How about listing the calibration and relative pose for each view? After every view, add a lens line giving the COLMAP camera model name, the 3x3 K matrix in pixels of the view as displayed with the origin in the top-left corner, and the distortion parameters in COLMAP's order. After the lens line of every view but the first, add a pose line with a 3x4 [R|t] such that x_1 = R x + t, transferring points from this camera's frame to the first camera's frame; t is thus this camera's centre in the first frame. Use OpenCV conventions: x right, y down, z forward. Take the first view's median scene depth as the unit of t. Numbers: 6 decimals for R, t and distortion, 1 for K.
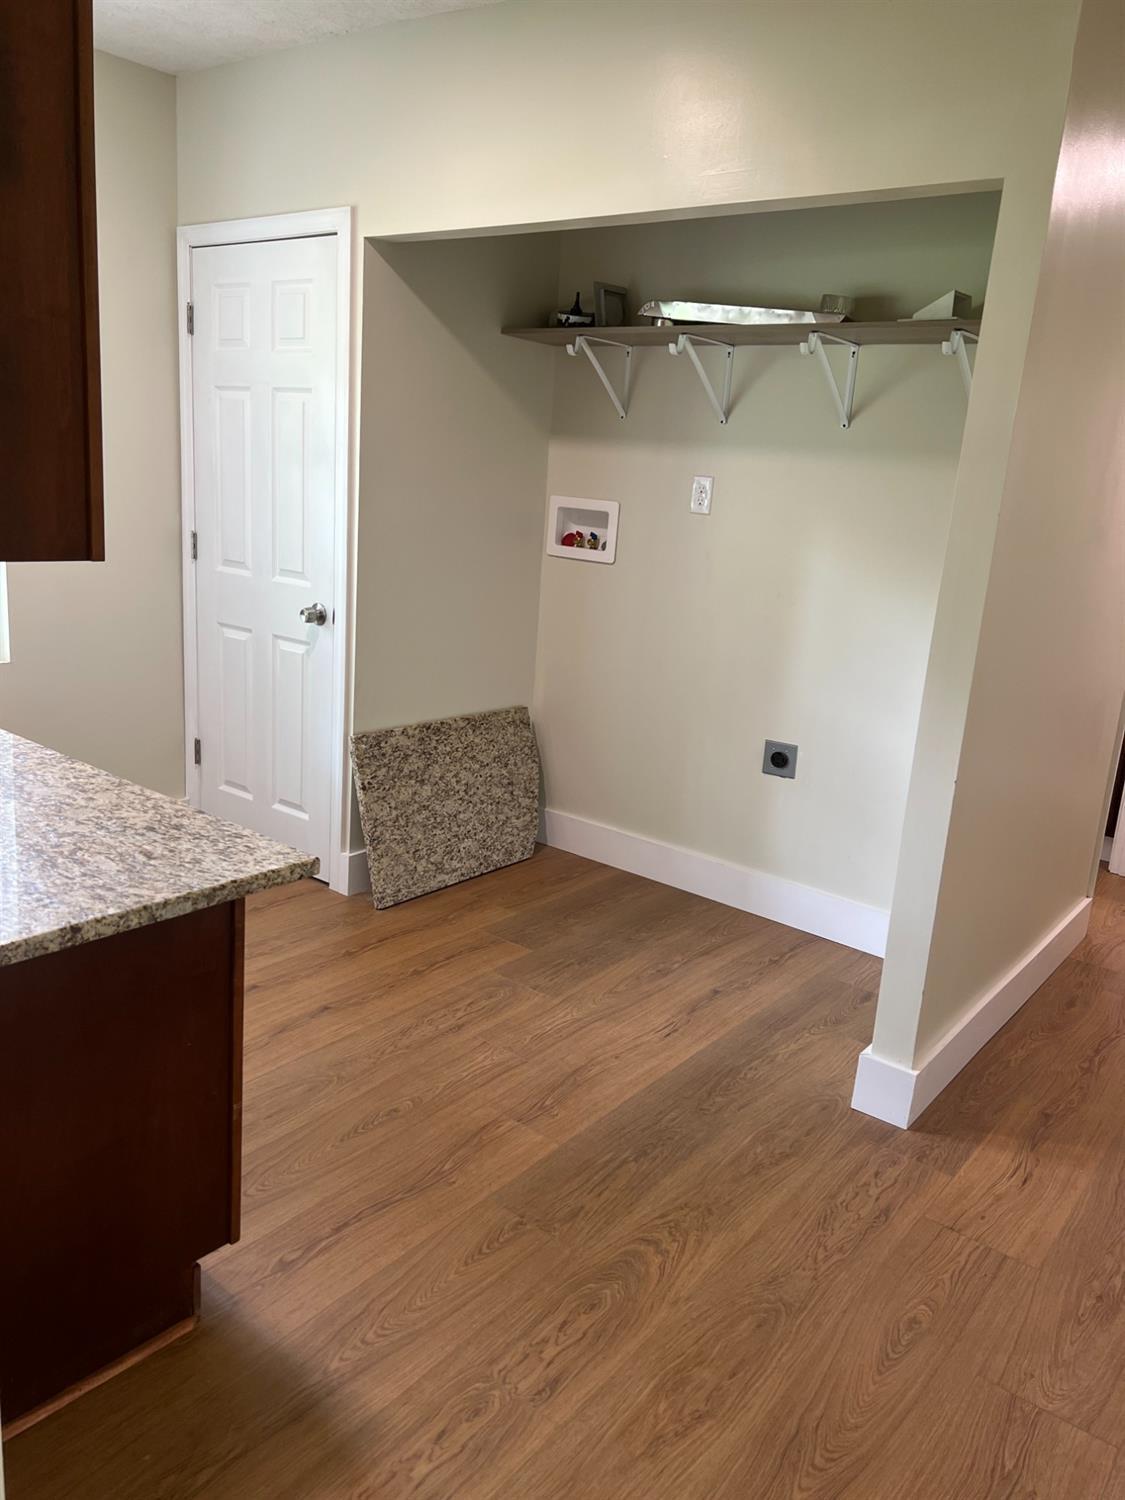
lens RADIAL K [[1114.2, 0, 562.2], [0, 1114.2, 754.9], [0, 0, 1]] dist [0.041247, -0.040868]
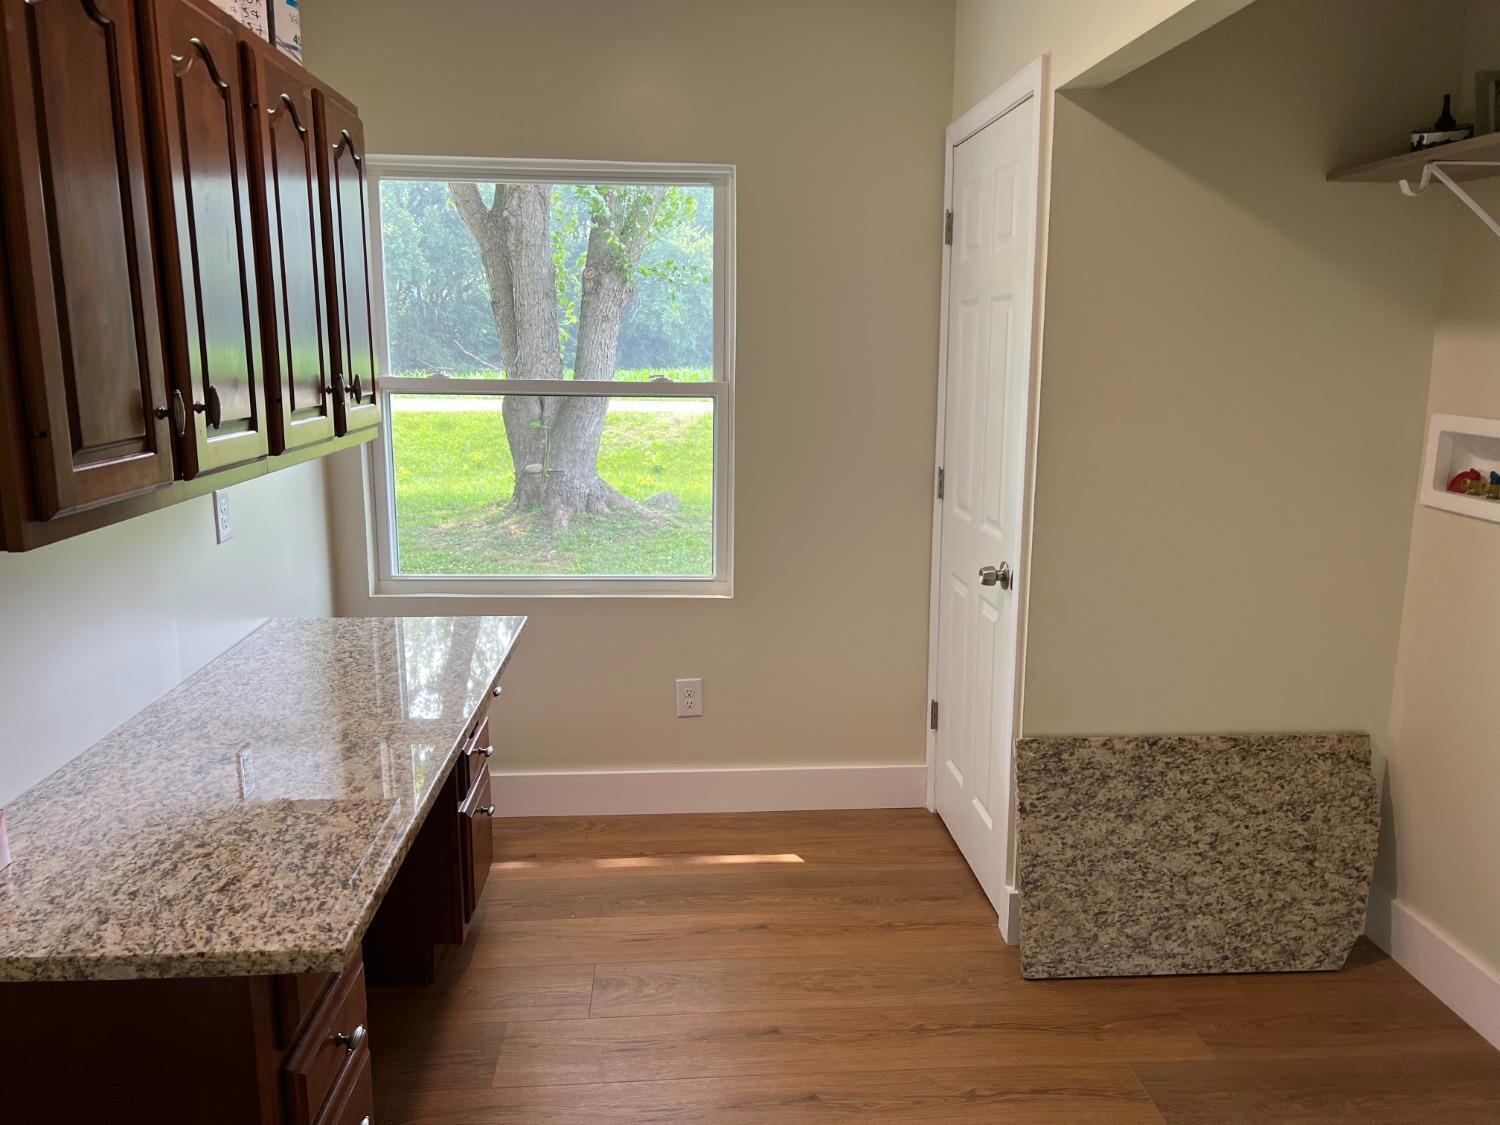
lens RADIAL K [[1130.5, 0, 758.9], [0, 1130.5, 567.1], [0, 0, 1]] dist [0.017040, -0.010952]
pose [[0.663536, 0.081550, -0.743686, 0.244300], [-0.139941, 0.990026, -0.016296, -0.090028], [0.734940, 0.114885, 0.668330, 0.327328]]
